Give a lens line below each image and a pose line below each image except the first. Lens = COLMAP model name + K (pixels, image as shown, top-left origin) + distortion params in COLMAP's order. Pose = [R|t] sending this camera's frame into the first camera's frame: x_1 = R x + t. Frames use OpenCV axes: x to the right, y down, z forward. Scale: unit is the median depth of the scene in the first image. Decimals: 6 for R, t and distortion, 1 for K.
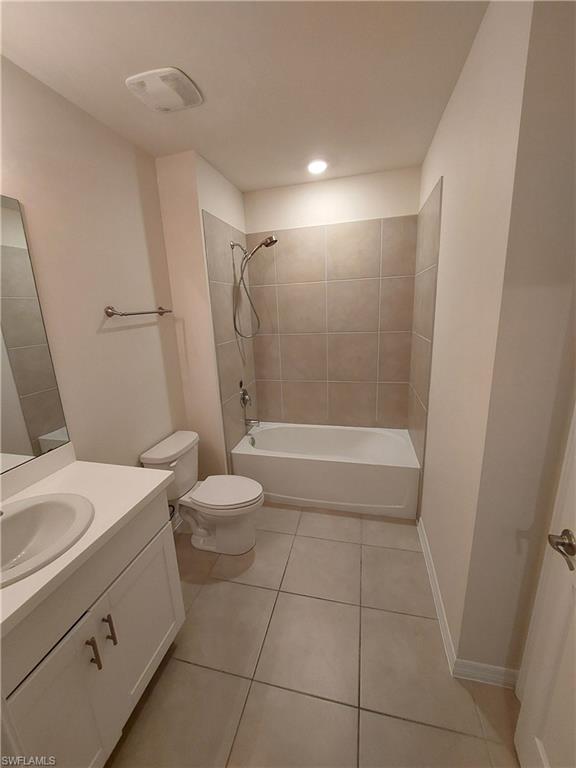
lens RADIAL K [[312.7, 0, 284.0], [0, 312.7, 385.7], [0, 0, 1]] dist [-0.001204, -0.000403]
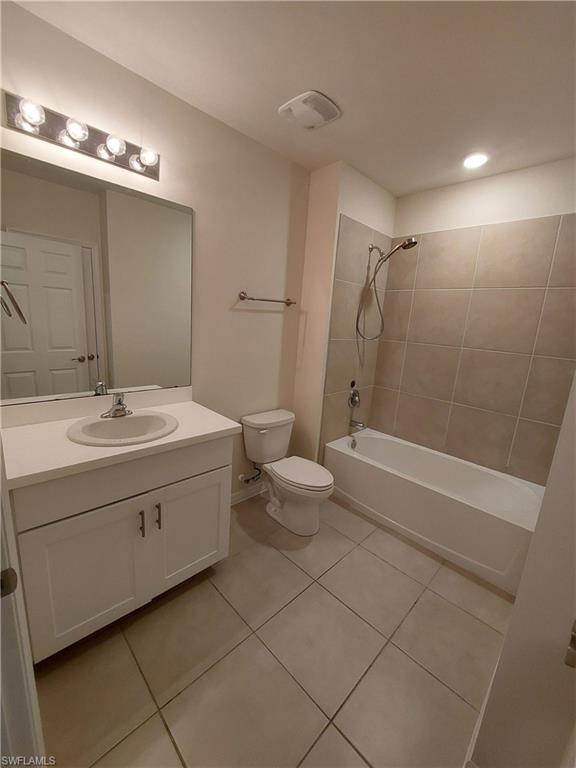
lens RADIAL K [[312.7, 0, 284.0], [0, 312.7, 385.7], [0, 0, 1]] dist [-0.001204, -0.000403]
pose [[0.847854, 0.208771, -0.487400, 0.199563], [-0.229807, 0.973087, 0.017049, 0.041170], [0.477842, 0.097553, 0.873012, 0.012560]]
